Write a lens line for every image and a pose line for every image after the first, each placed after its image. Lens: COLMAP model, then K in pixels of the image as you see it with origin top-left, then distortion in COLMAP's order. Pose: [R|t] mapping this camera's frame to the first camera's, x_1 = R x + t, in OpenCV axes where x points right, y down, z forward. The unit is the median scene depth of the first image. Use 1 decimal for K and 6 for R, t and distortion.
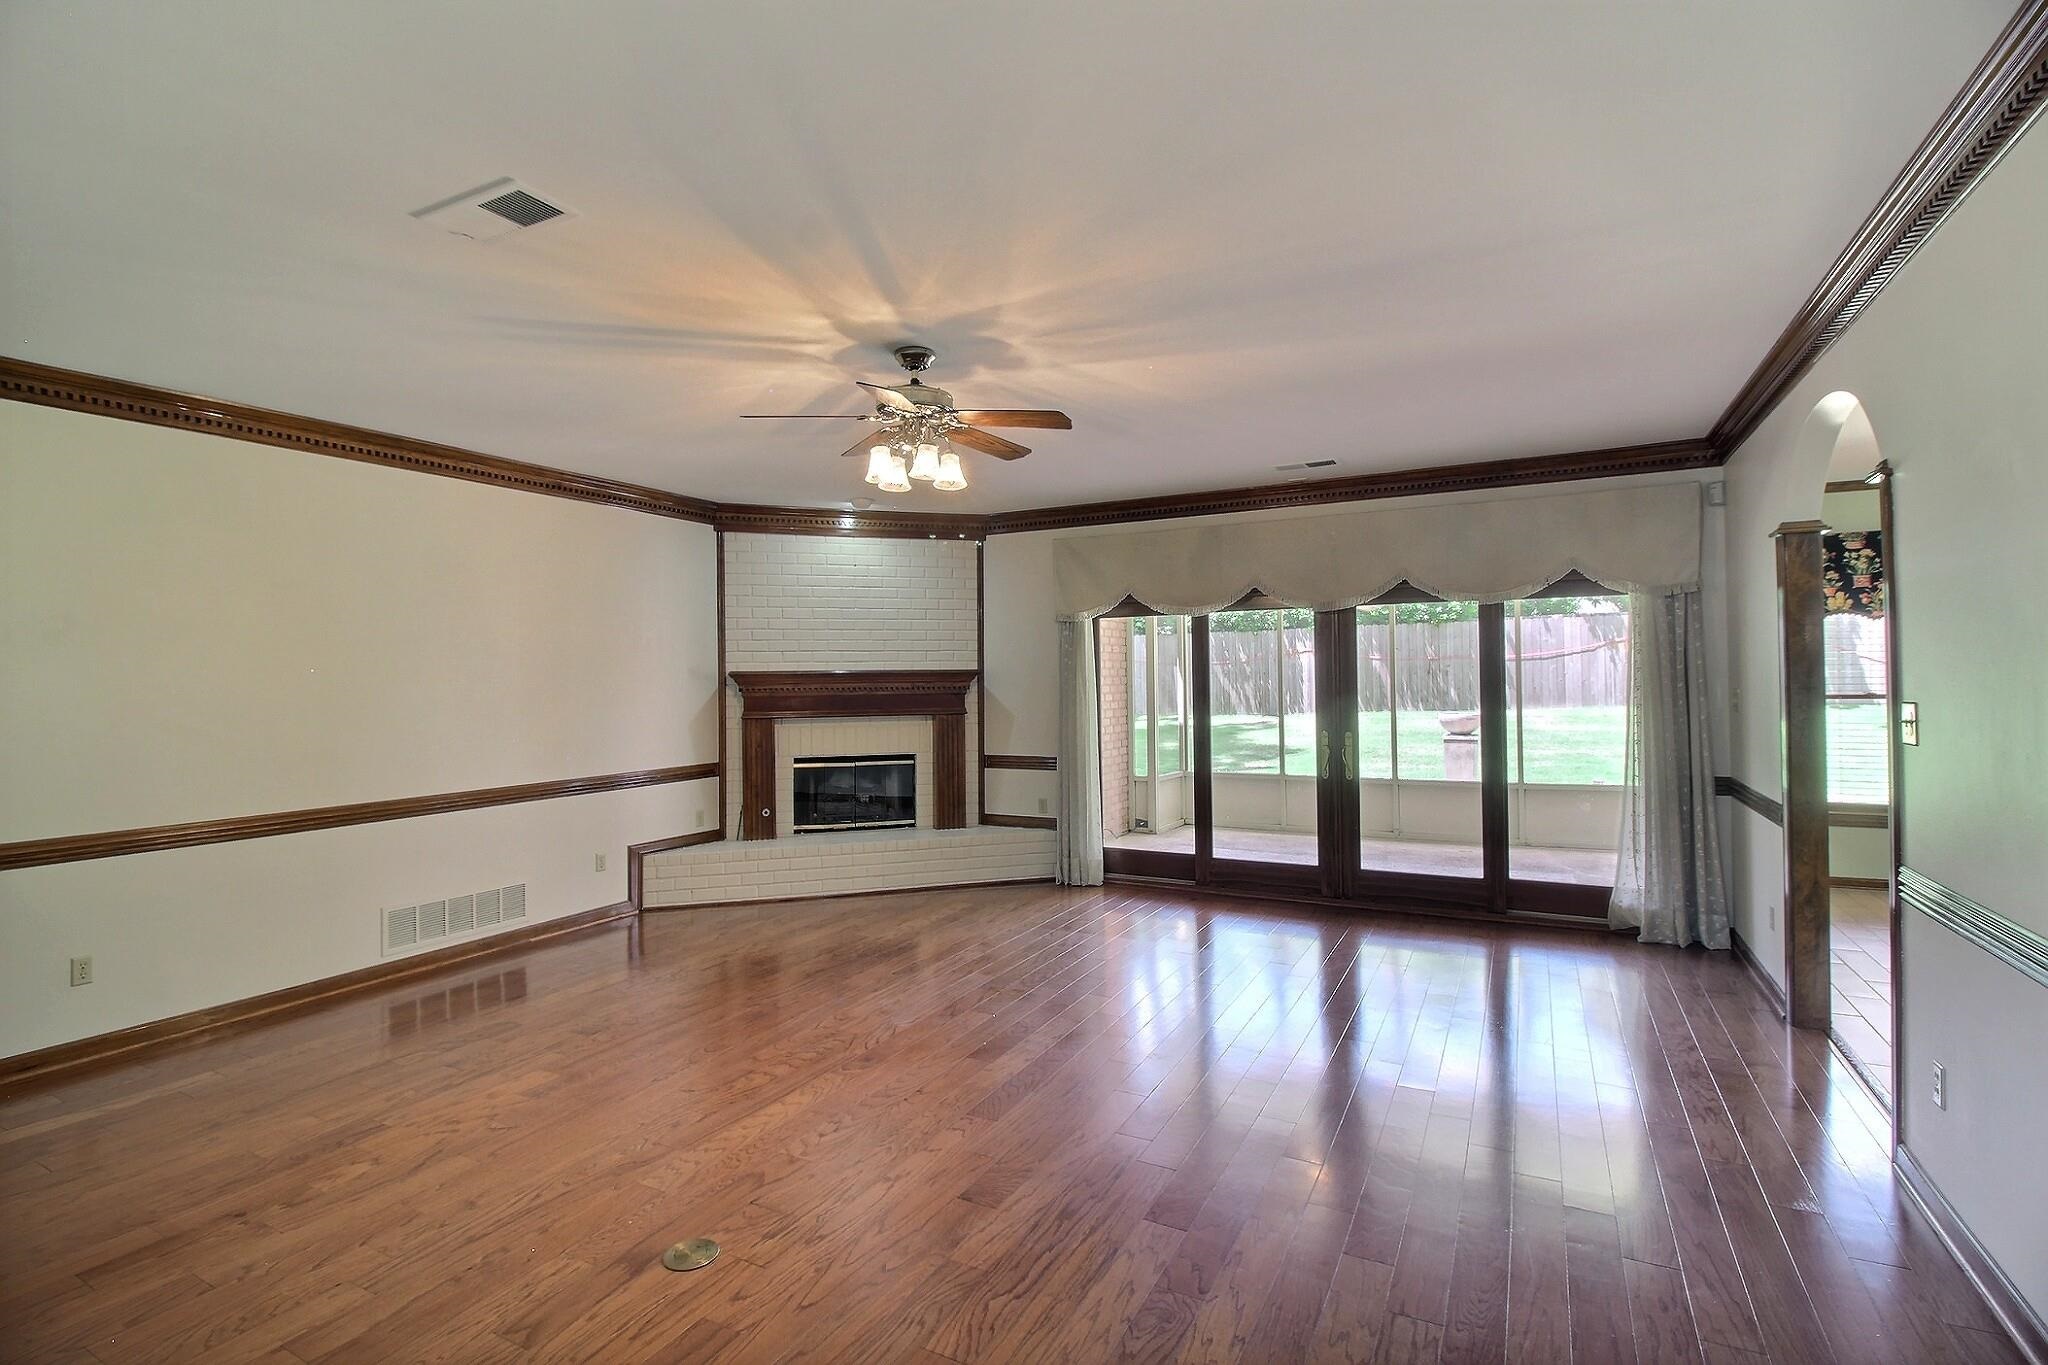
lens RADIAL K [[951.2, 0, 1015.8], [0, 951.2, 677.6], [0, 0, 1]] dist [-0.006632, -0.000558]
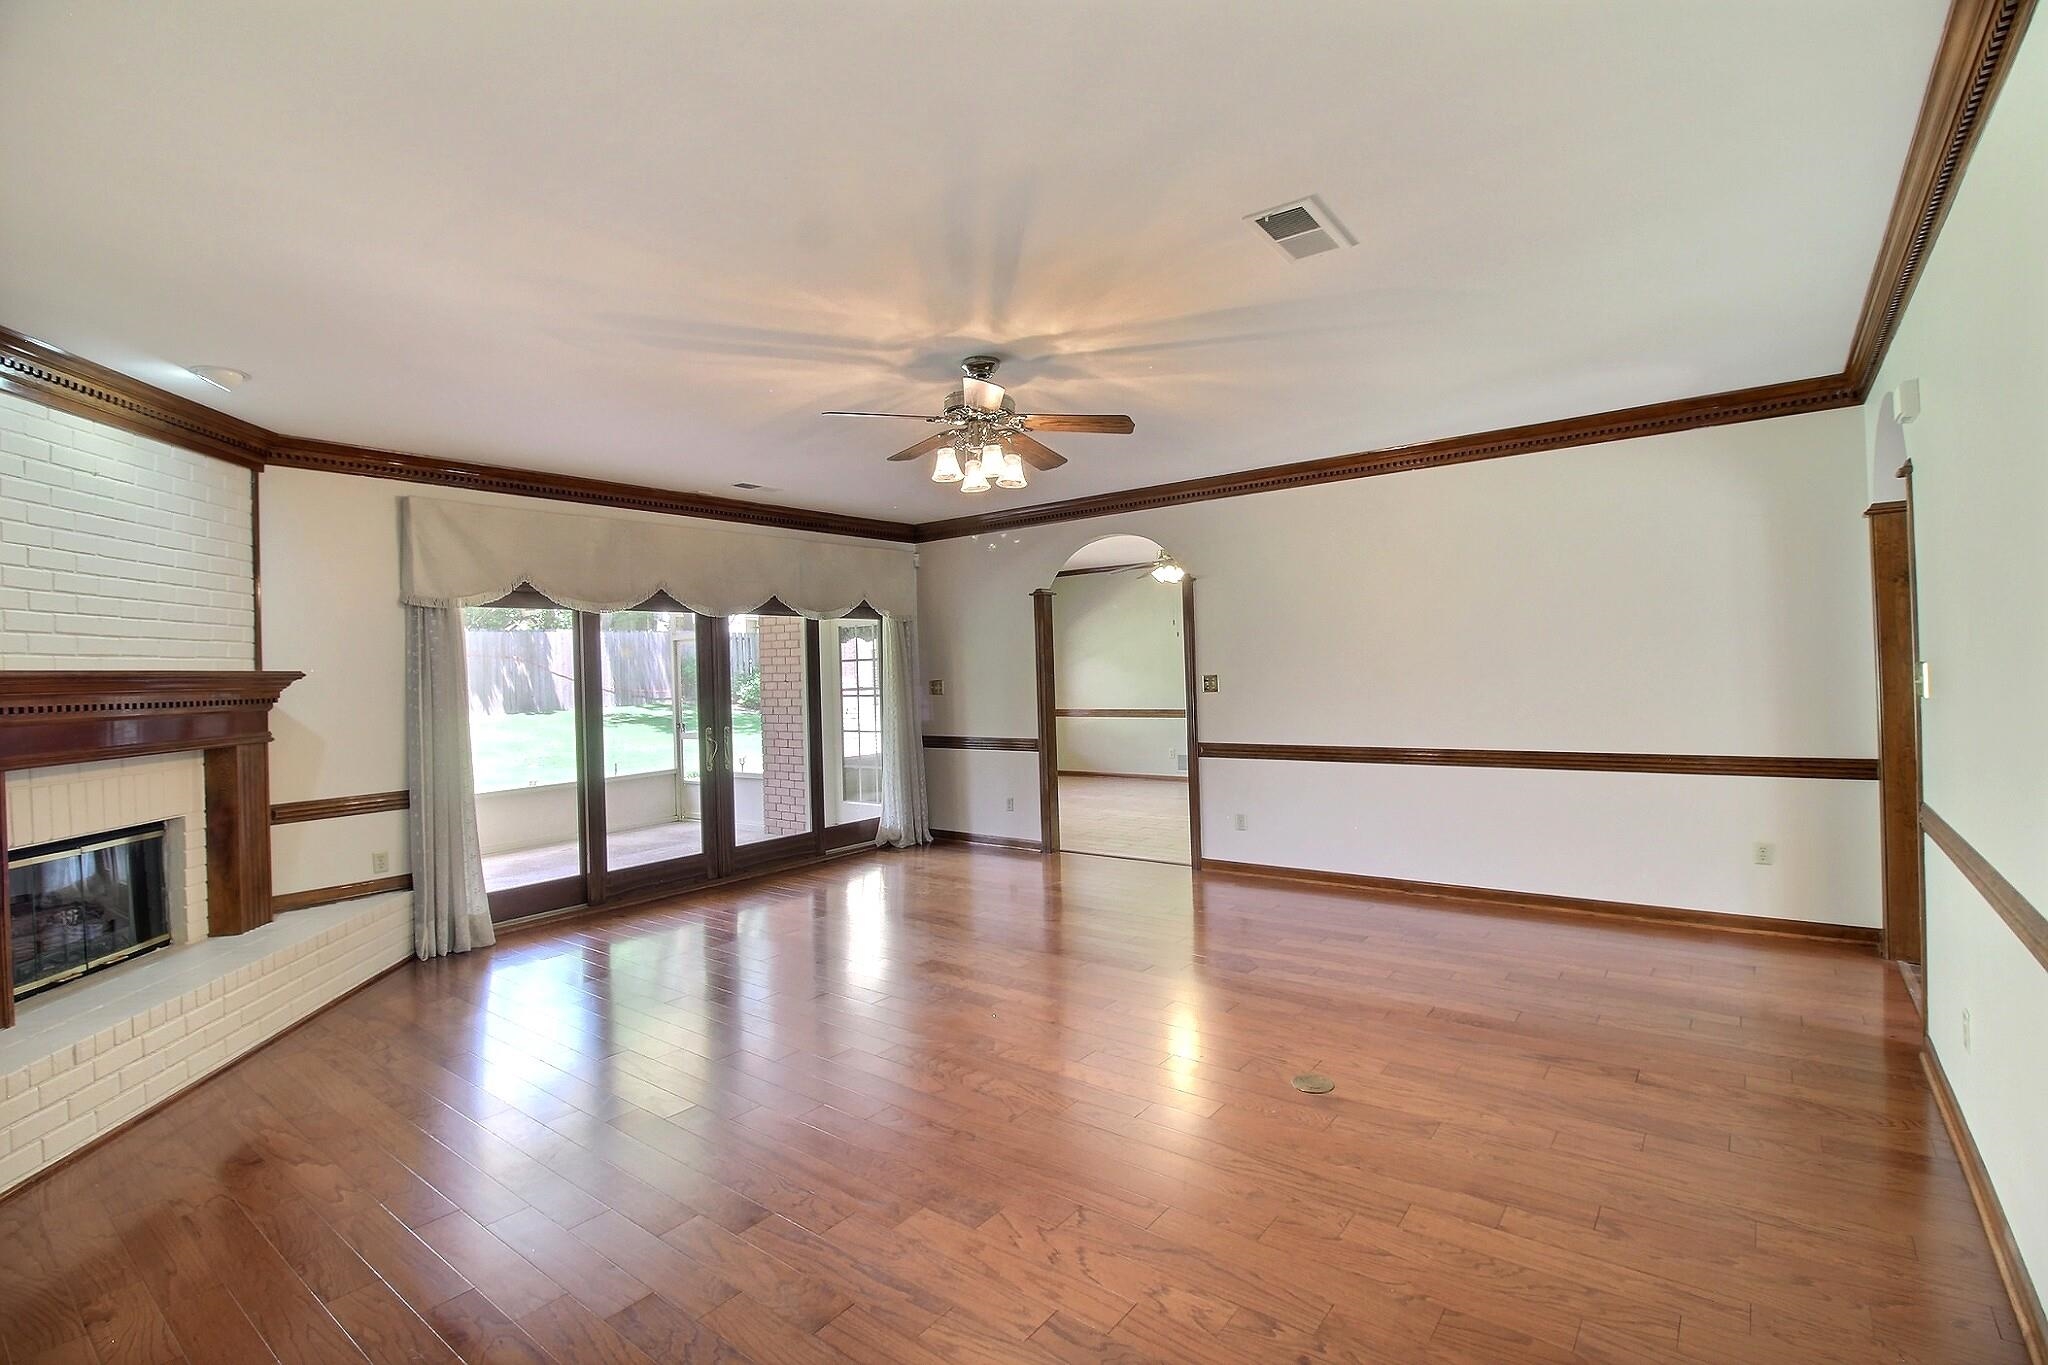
lens RADIAL K [[951.2, 0, 1020.2], [0, 951.2, 671.7], [0, 0, 1]] dist [-0.006632, -0.000558]
pose [[0.169066, 0.003176, 0.985600, -0.585781], [0.027317, 0.999596, -0.007907, 0.010046], [-0.985226, 0.028260, 0.168910, 0.394934]]
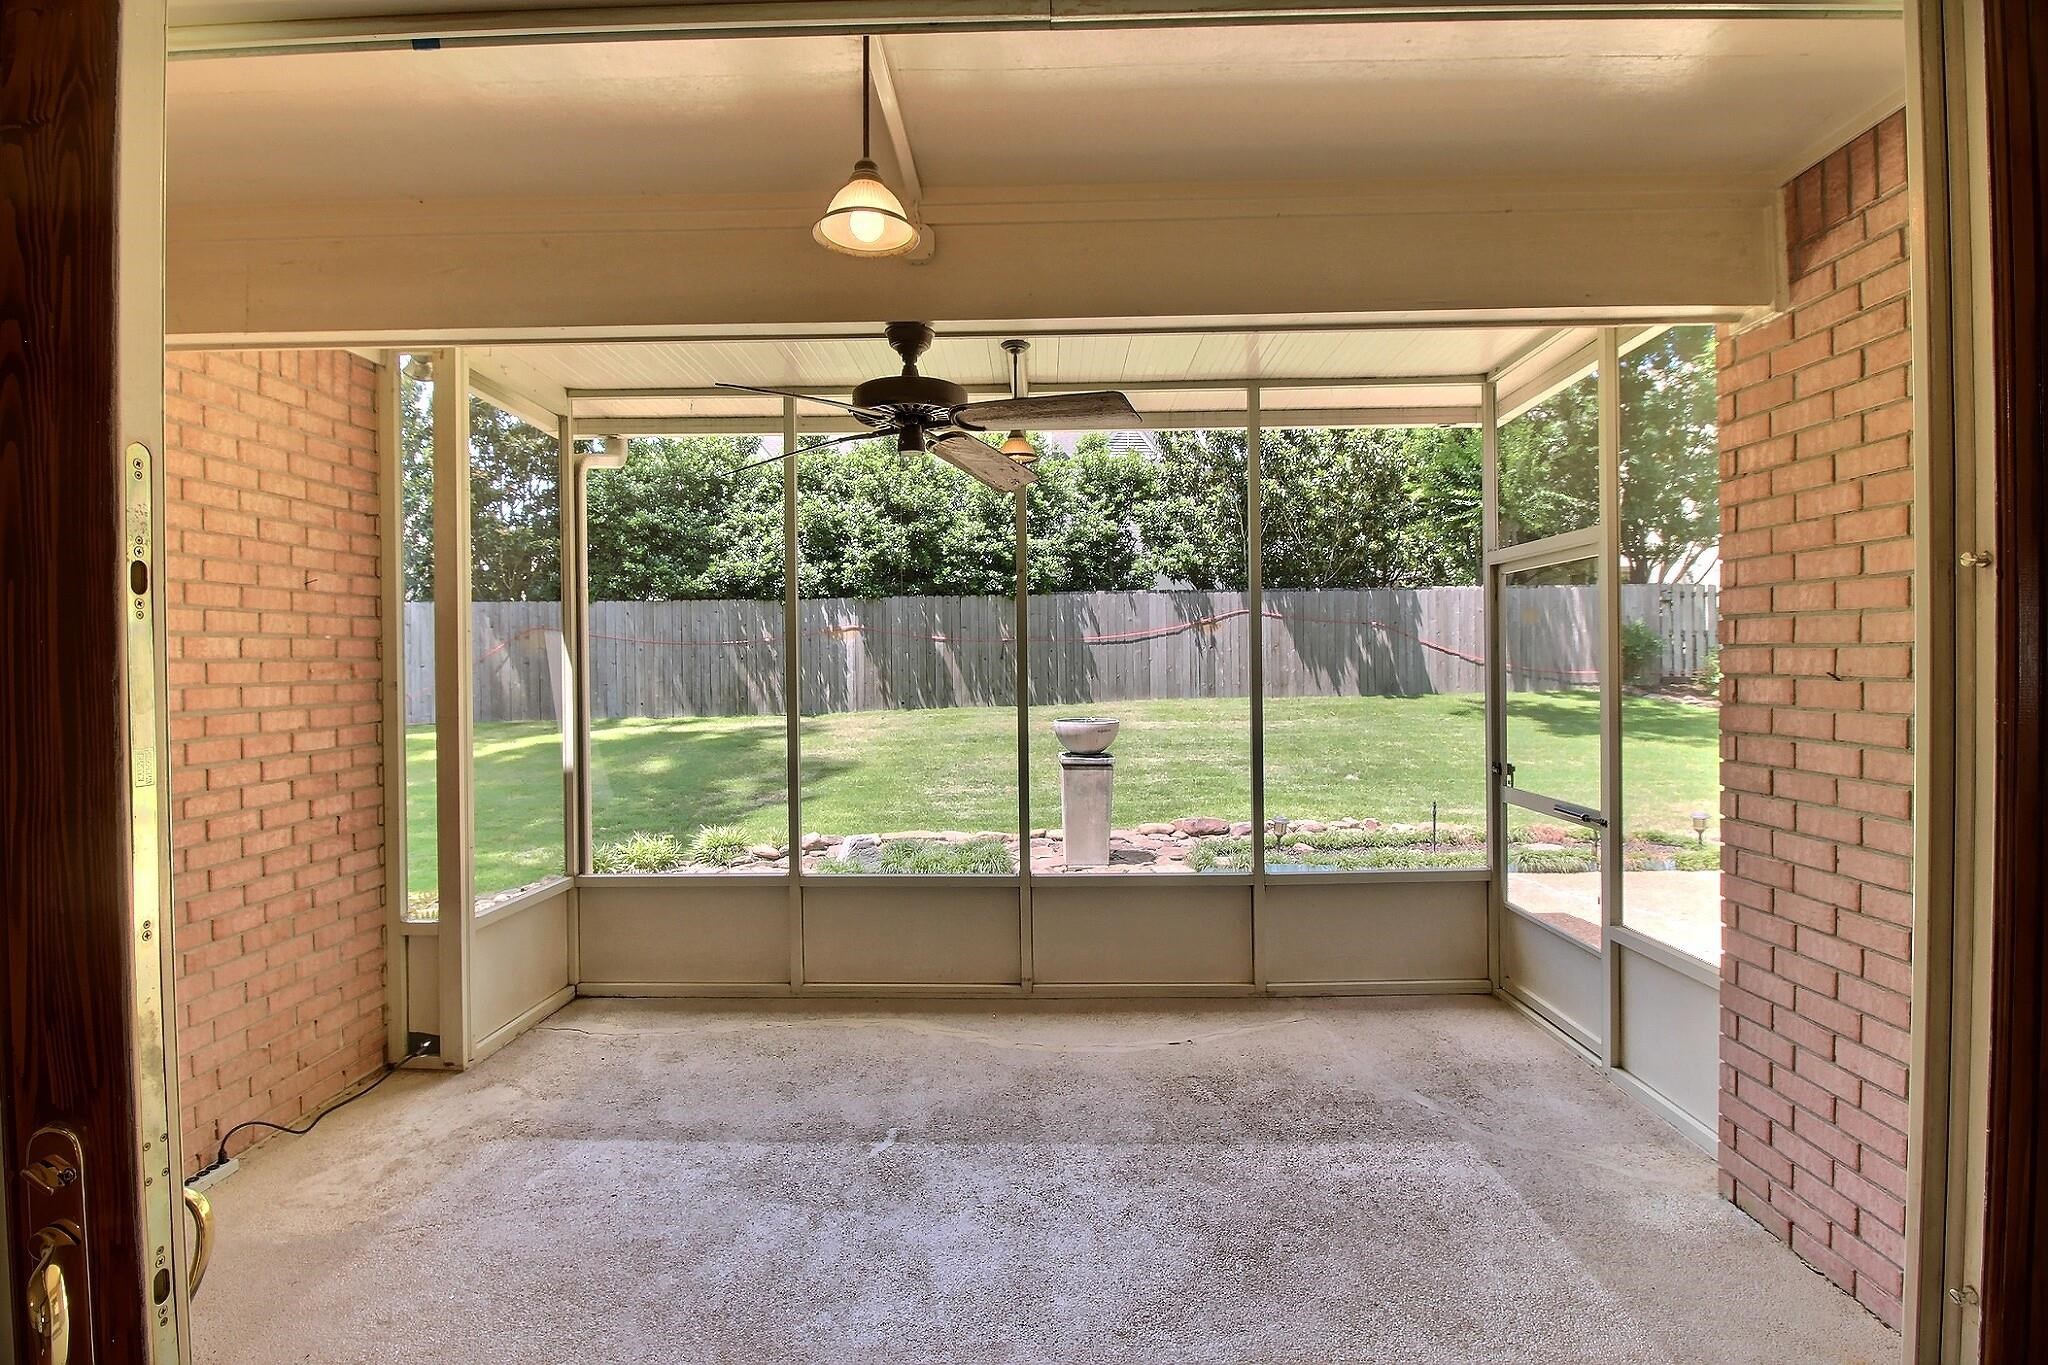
lens RADIAL K [[951.2, 0, 1029.8], [0, 951.2, 676.4], [0, 0, 1]] dist [-0.006632, -0.000558]
pose [[0.887563, -0.004501, 0.460665, 0.242160], [-0.001466, 0.999920, 0.012594, 0.000031], [-0.460685, -0.011853, 0.887485, 0.768724]]
